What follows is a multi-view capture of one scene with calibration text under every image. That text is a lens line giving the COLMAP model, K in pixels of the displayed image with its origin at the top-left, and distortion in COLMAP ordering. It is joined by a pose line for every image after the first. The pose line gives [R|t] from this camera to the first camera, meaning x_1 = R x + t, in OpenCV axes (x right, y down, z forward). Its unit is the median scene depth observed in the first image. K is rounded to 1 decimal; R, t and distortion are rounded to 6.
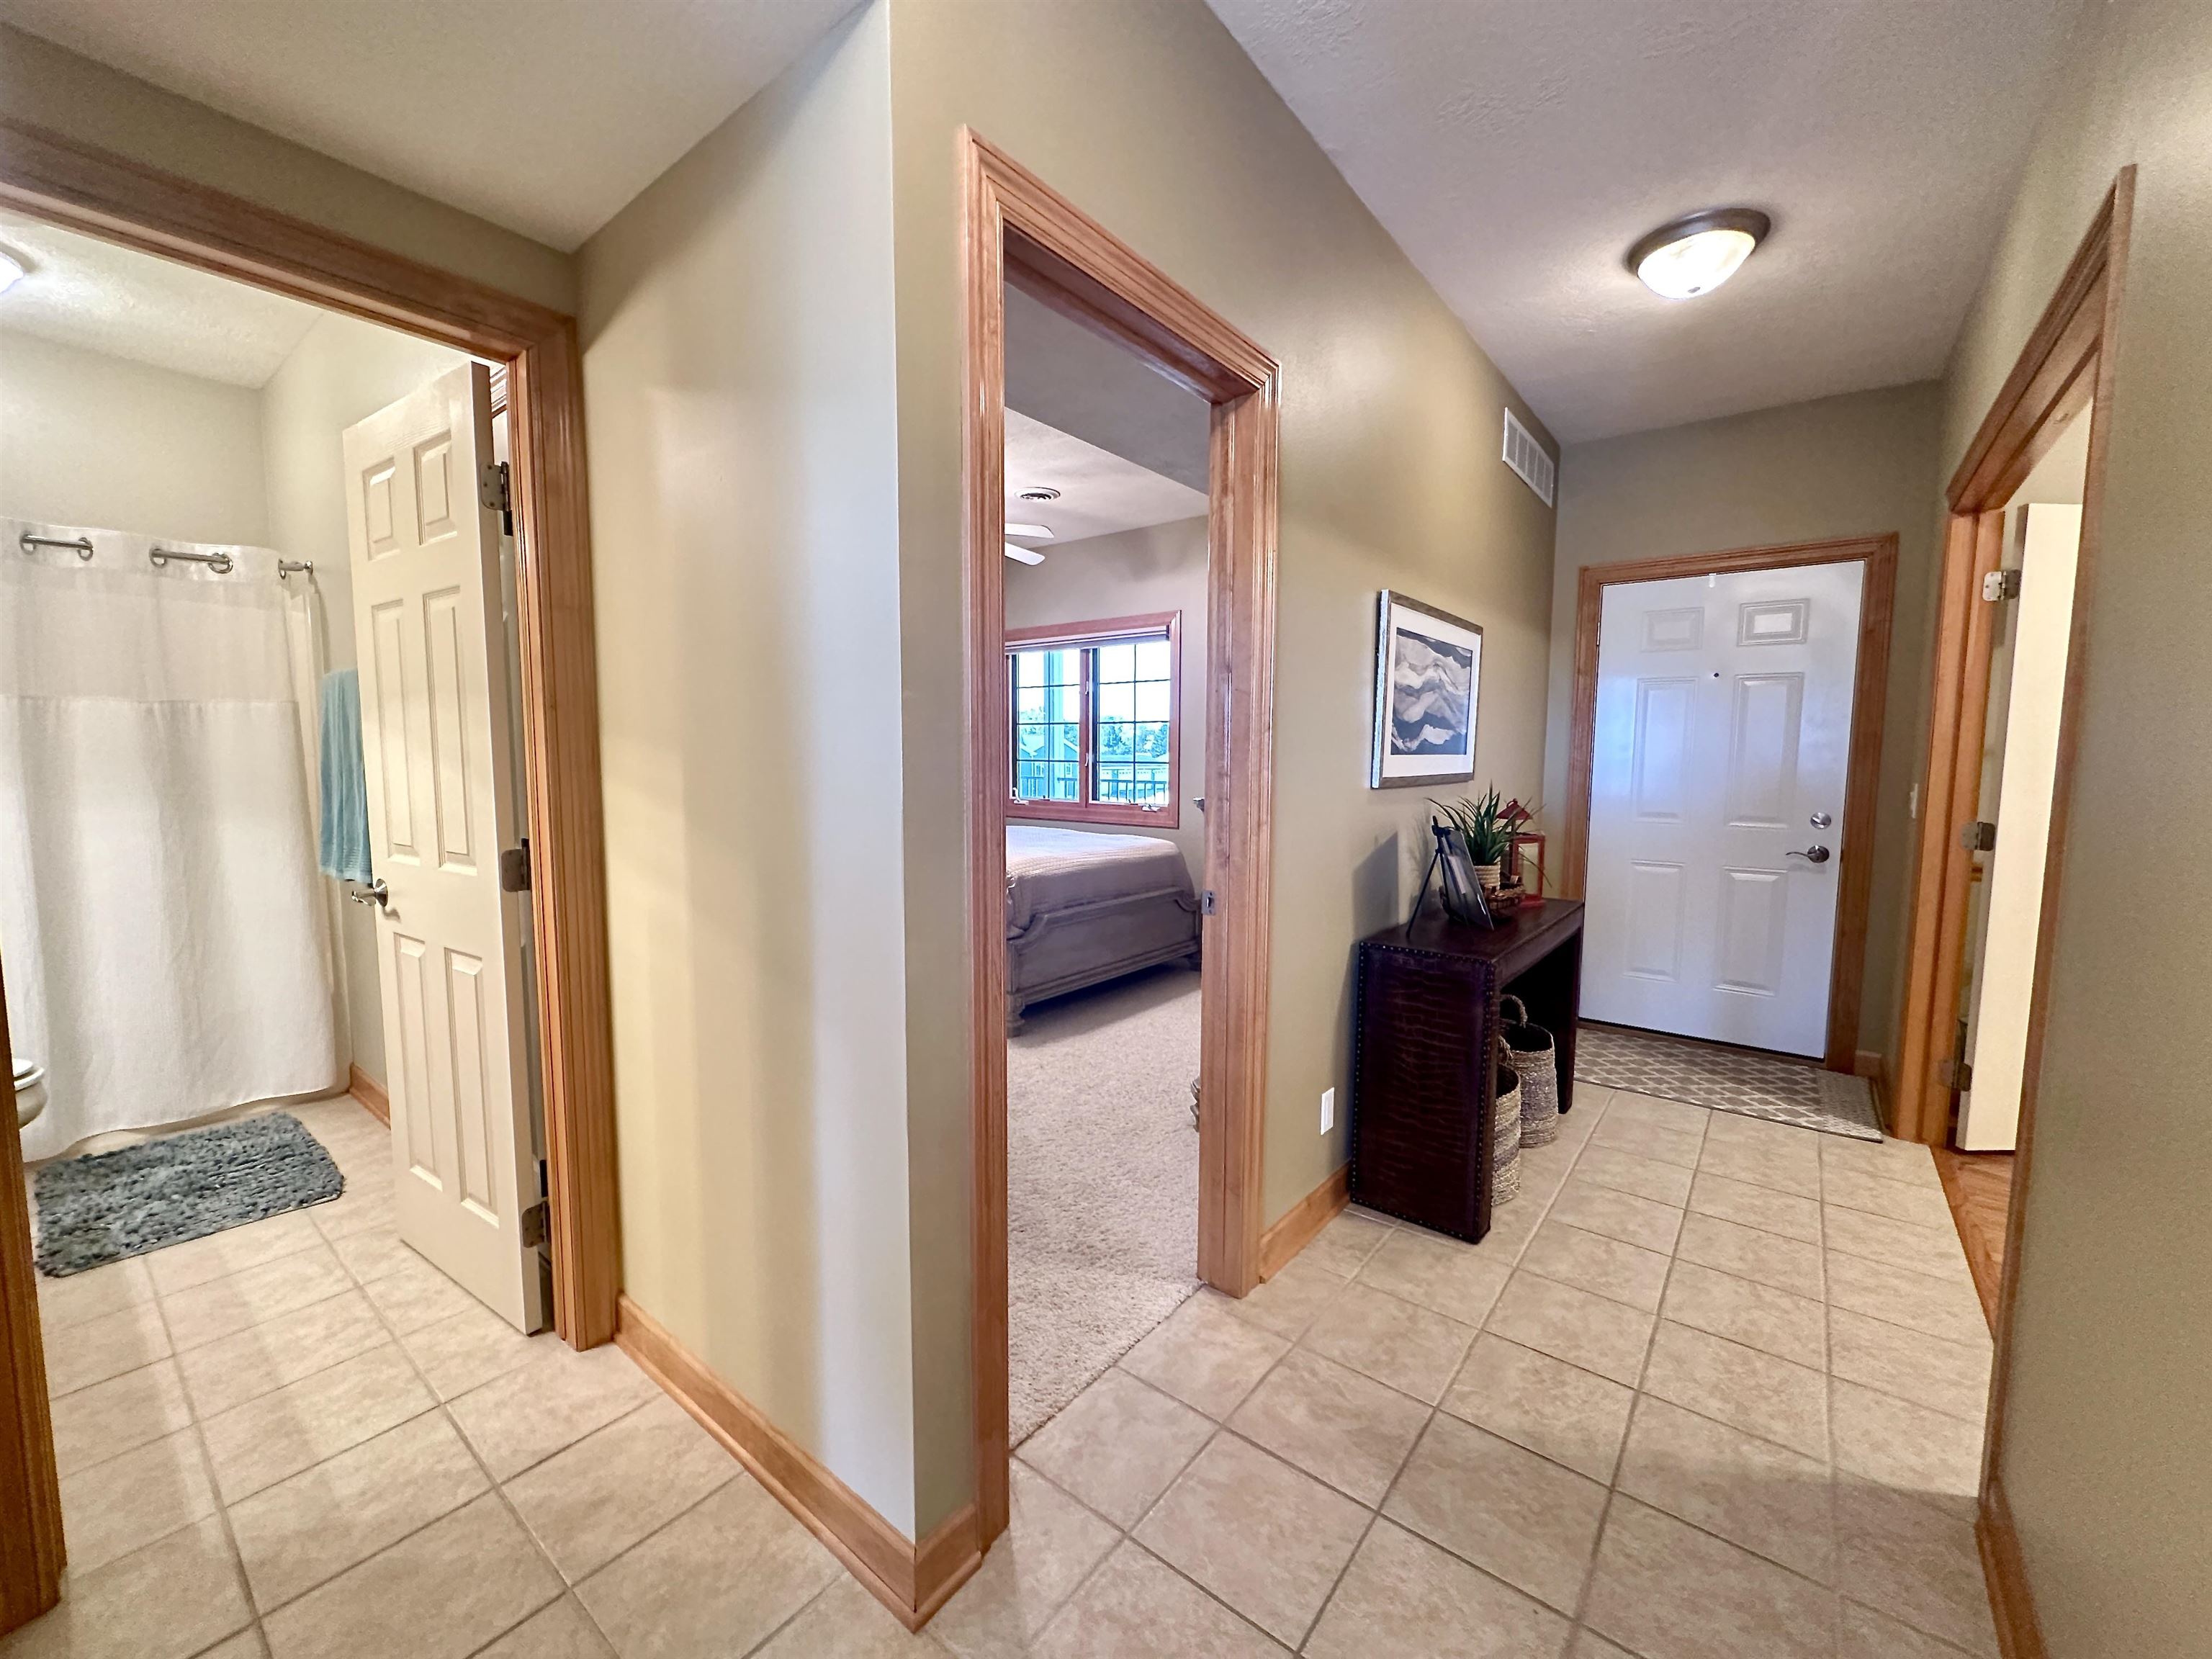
lens RADIAL K [[890.8, 0, 1099.7], [0, 890.8, 834.0], [0, 0, 1]] dist [0.001843, -0.000756]
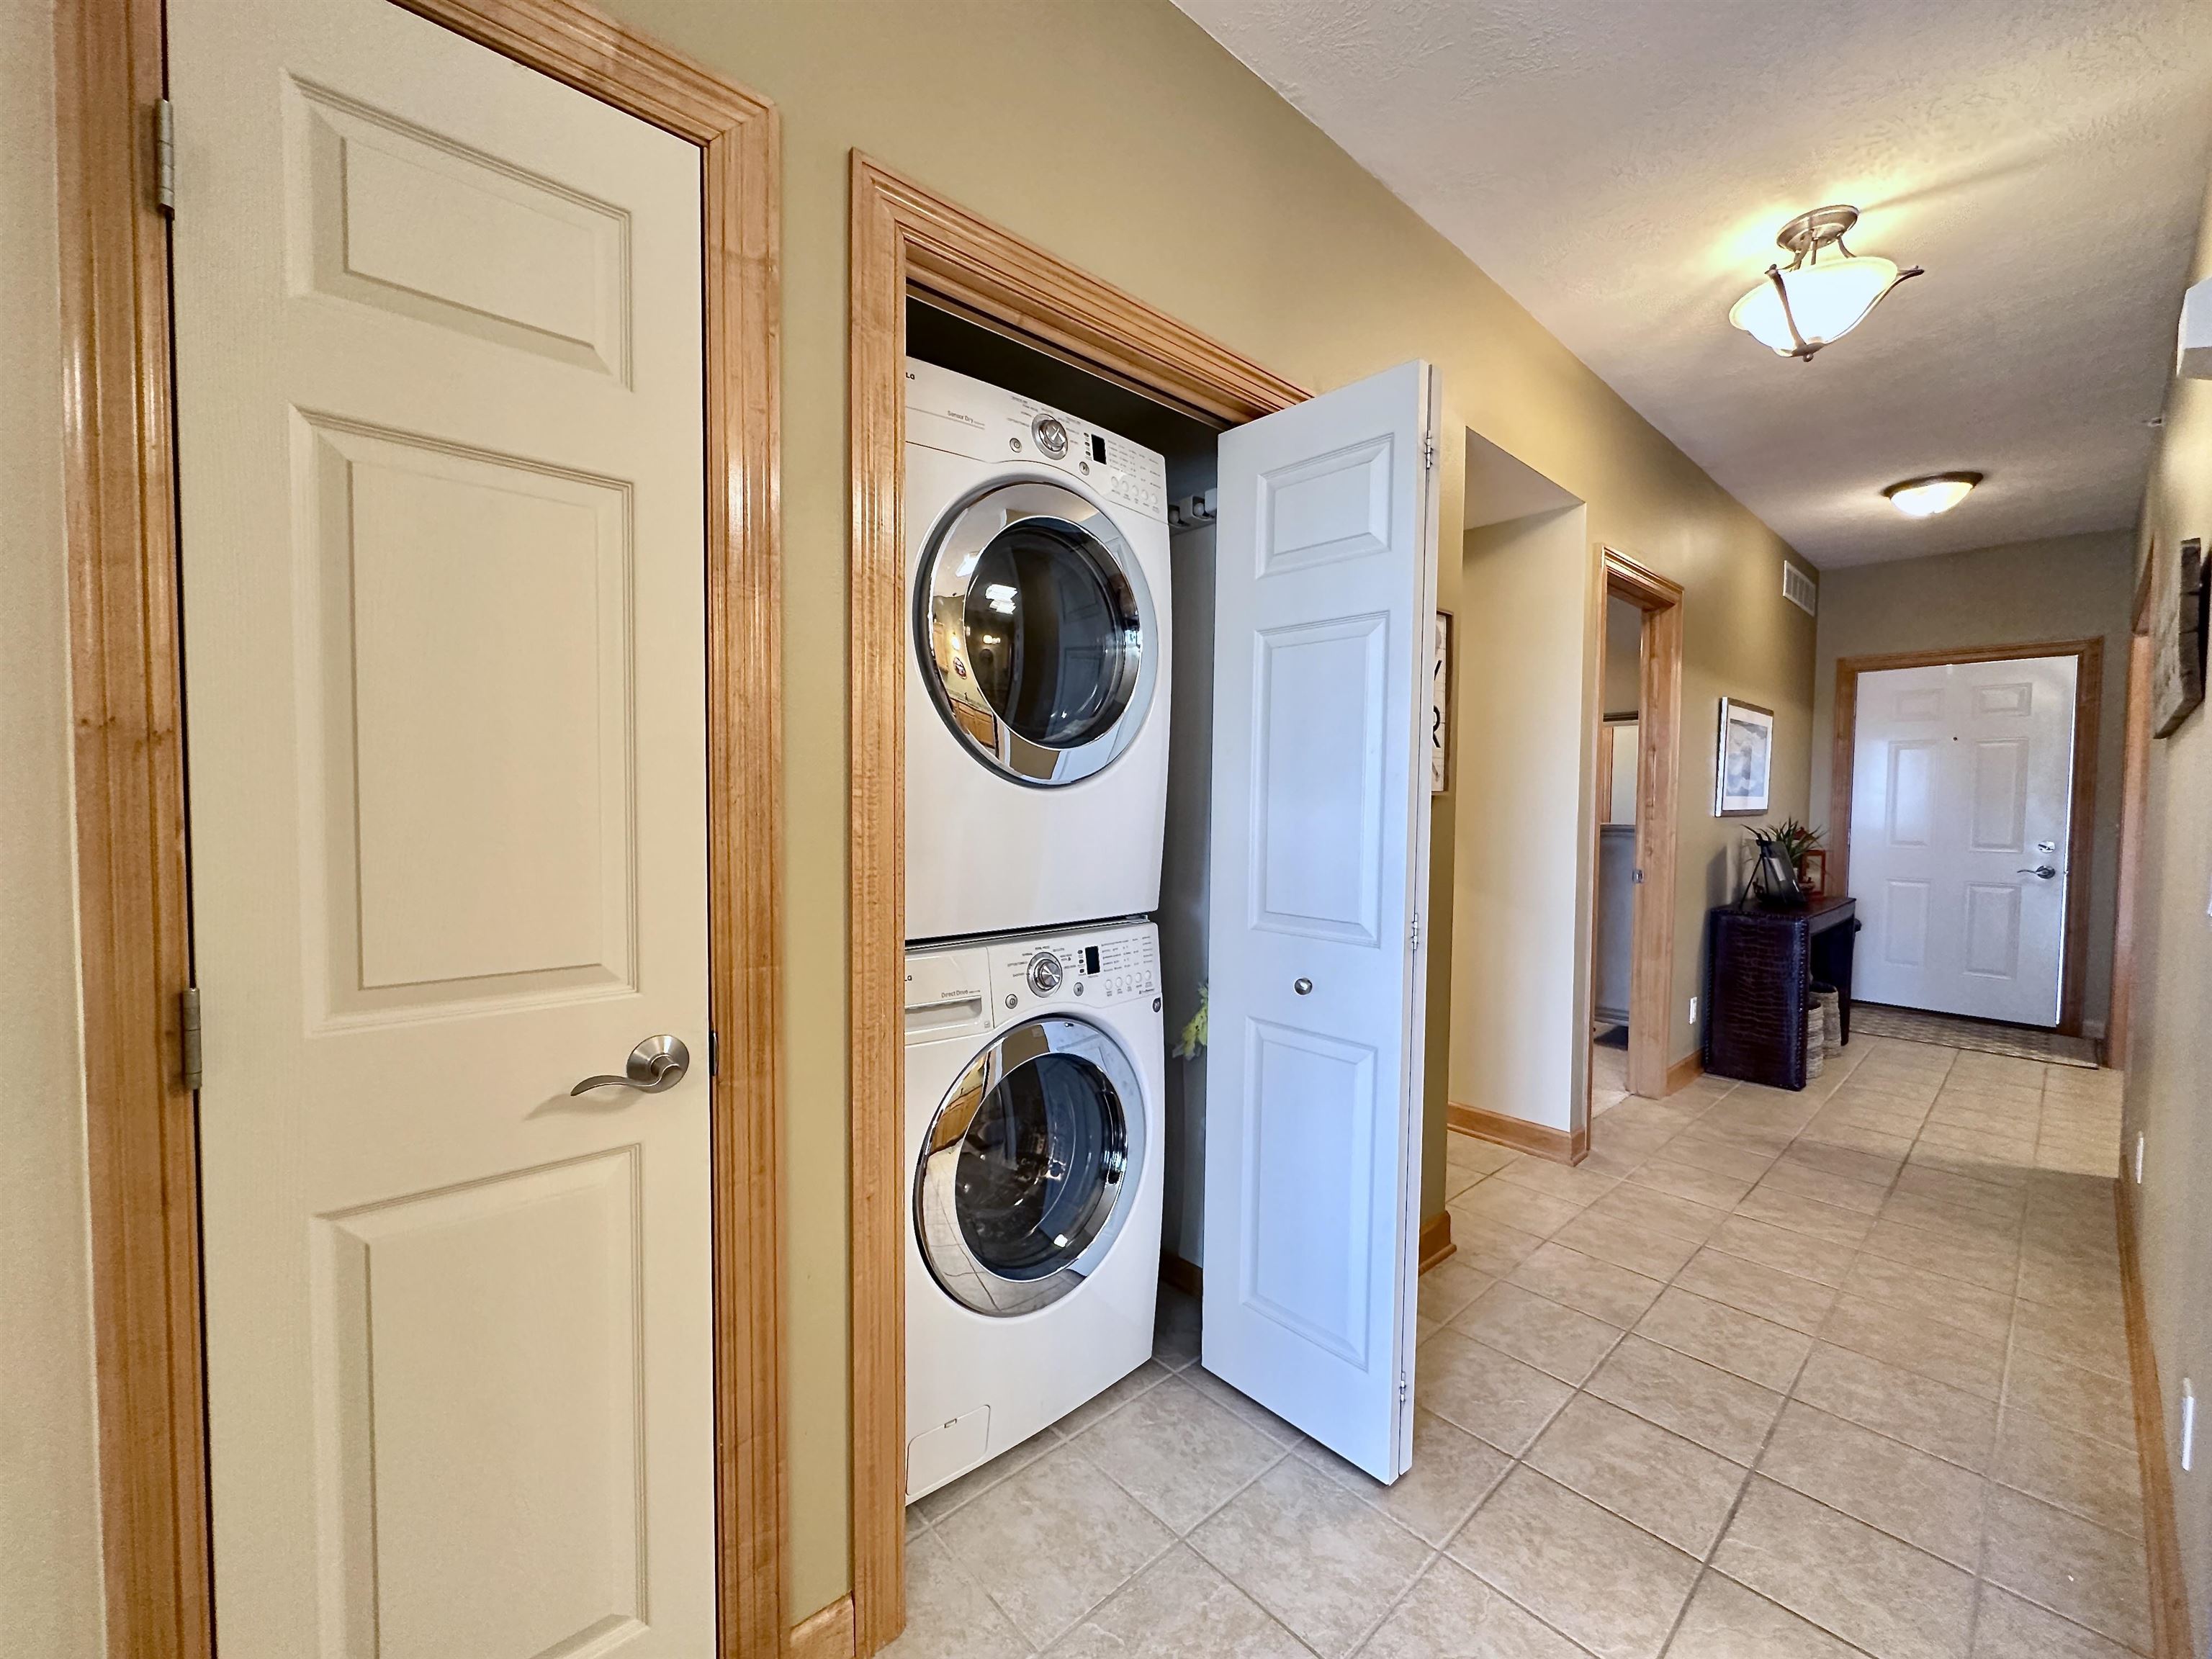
lens RADIAL K [[890.8, 0, 1107.3], [0, 890.8, 824.6], [0, 0, 1]] dist [0.001843, -0.000756]
pose [[0.986835, 0.011713, -0.161307, -0.611883], [-0.020741, 0.998304, -0.054400, 0.086982], [0.160396, 0.057029, 0.985404, -0.908822]]
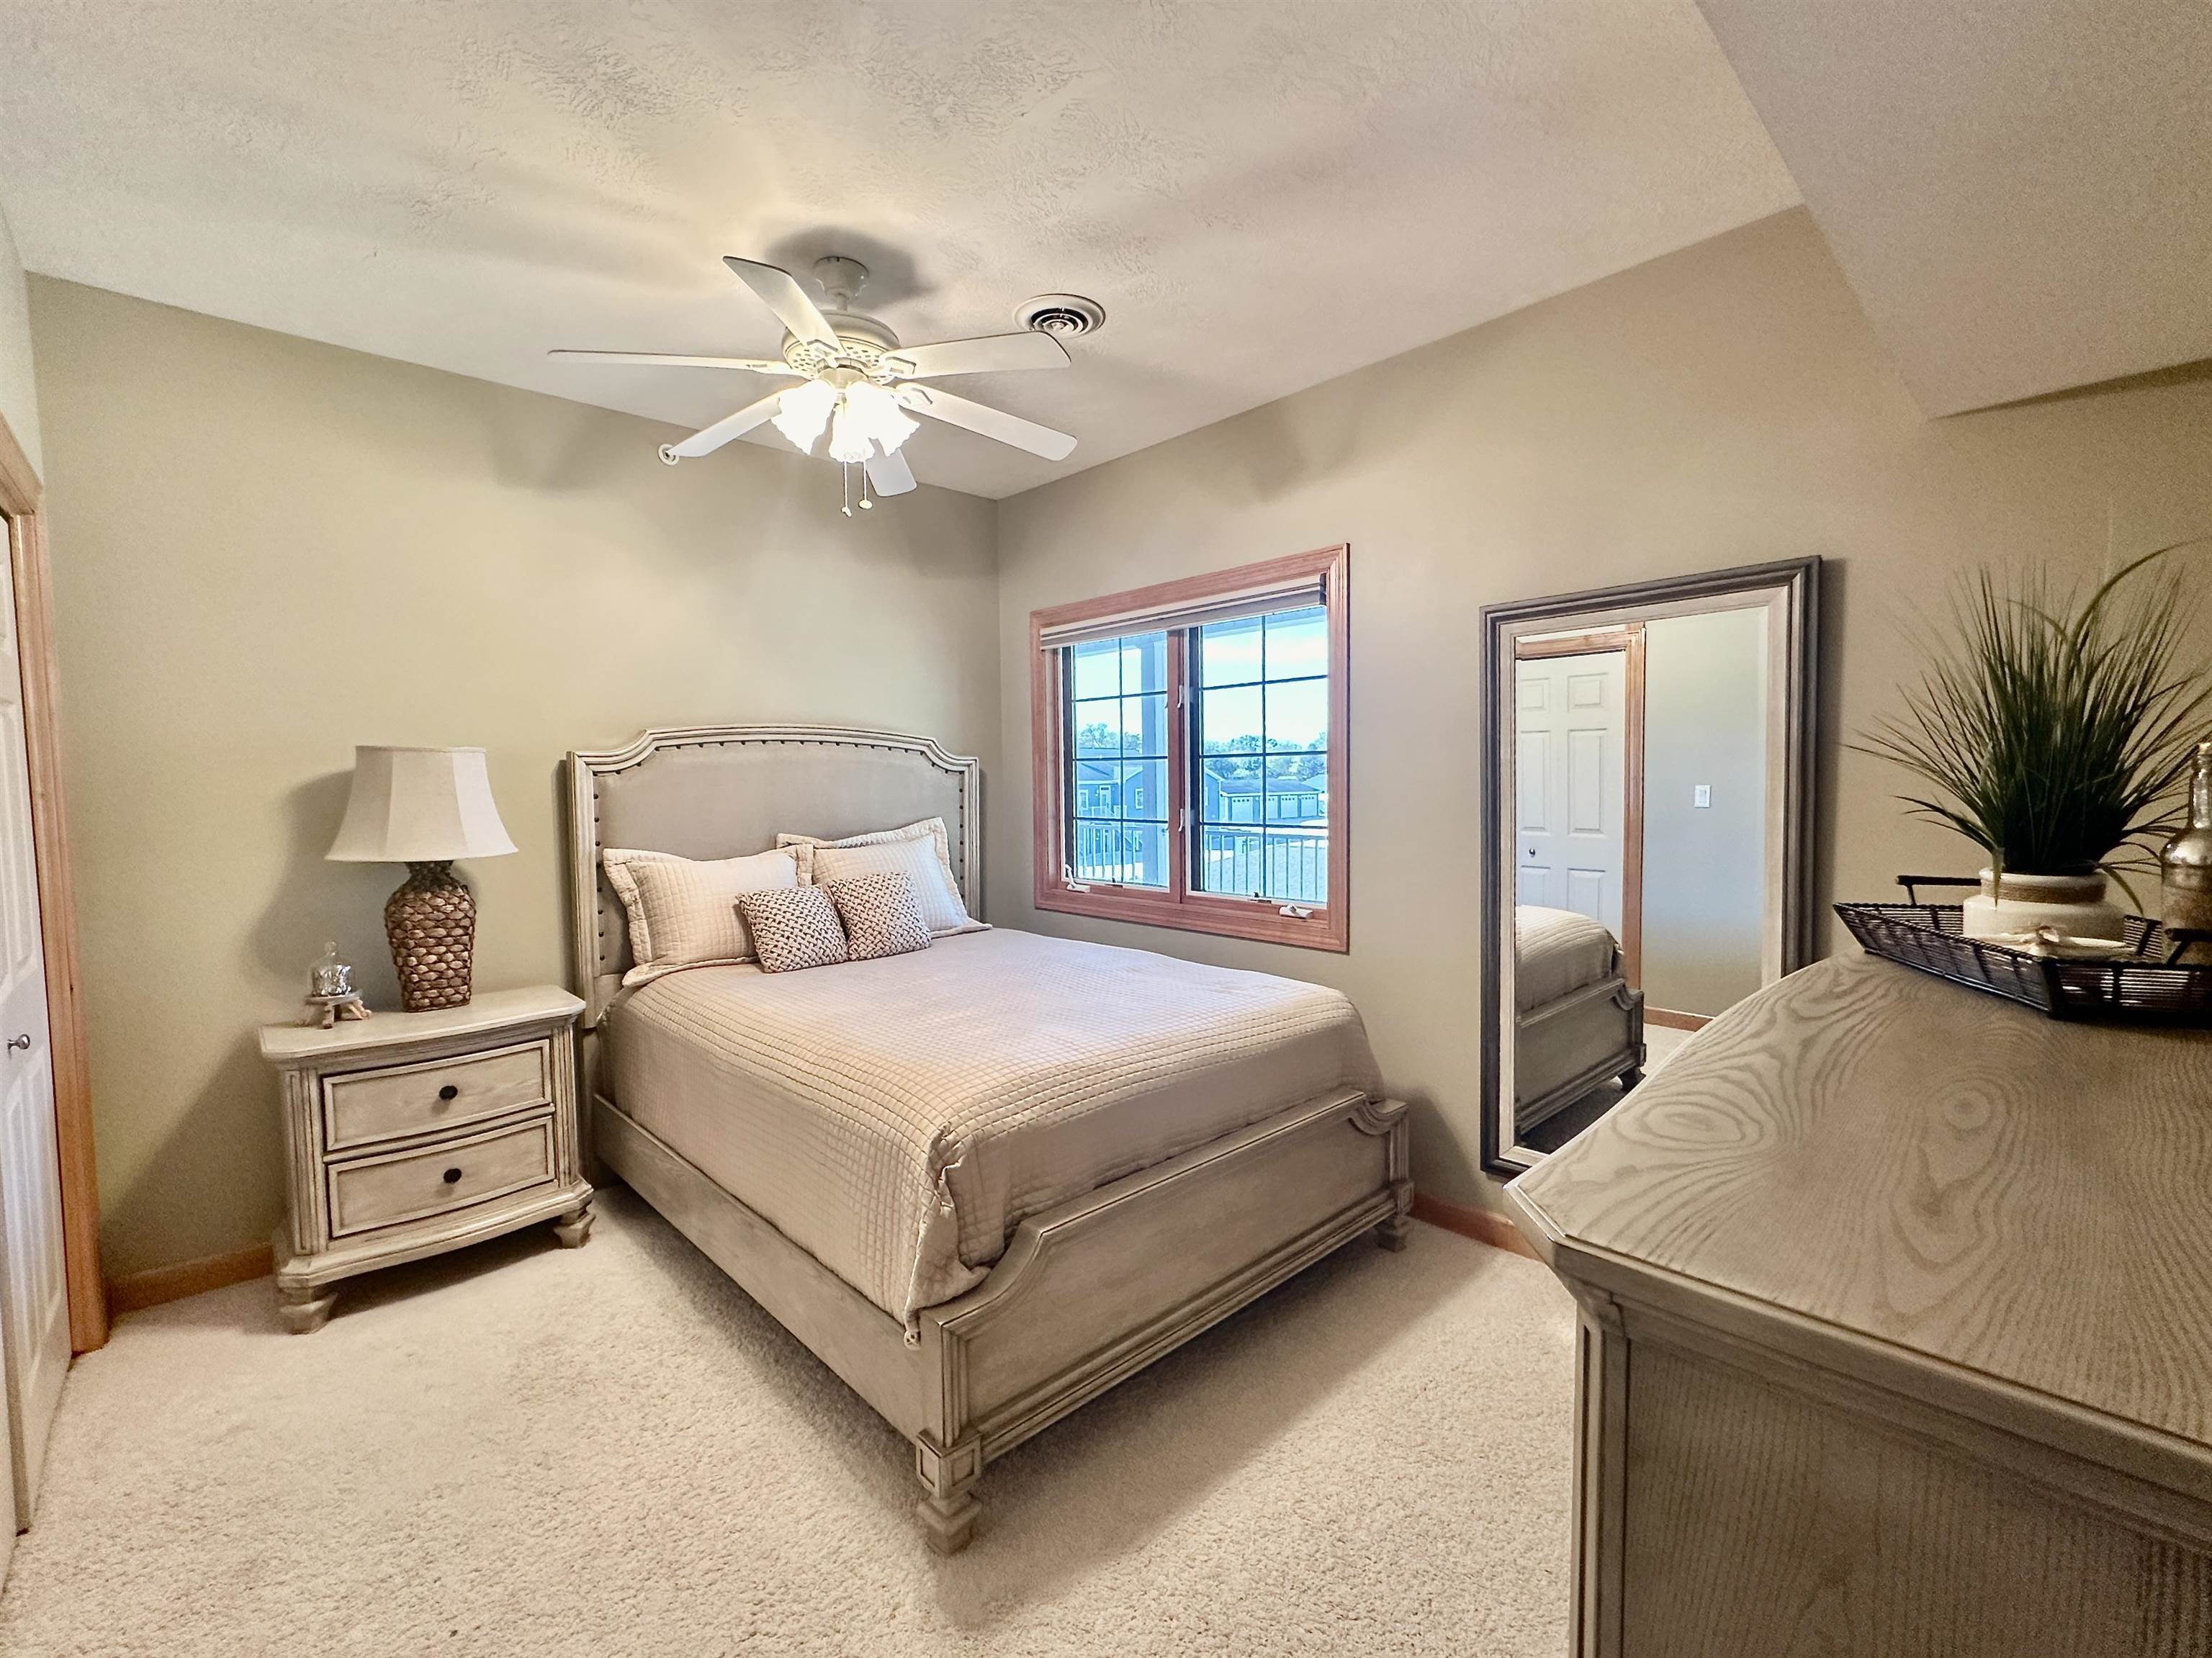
lens RADIAL K [[890.8, 0, 1109.5], [0, 890.8, 820.5], [0, 0, 1]] dist [0.001843, -0.000756]
pose [[0.988687, -0.009716, -0.149680, 0.025445], [0.003659, 0.999165, -0.040690, -0.058681], [0.149951, 0.039682, 0.987897, 0.413463]]
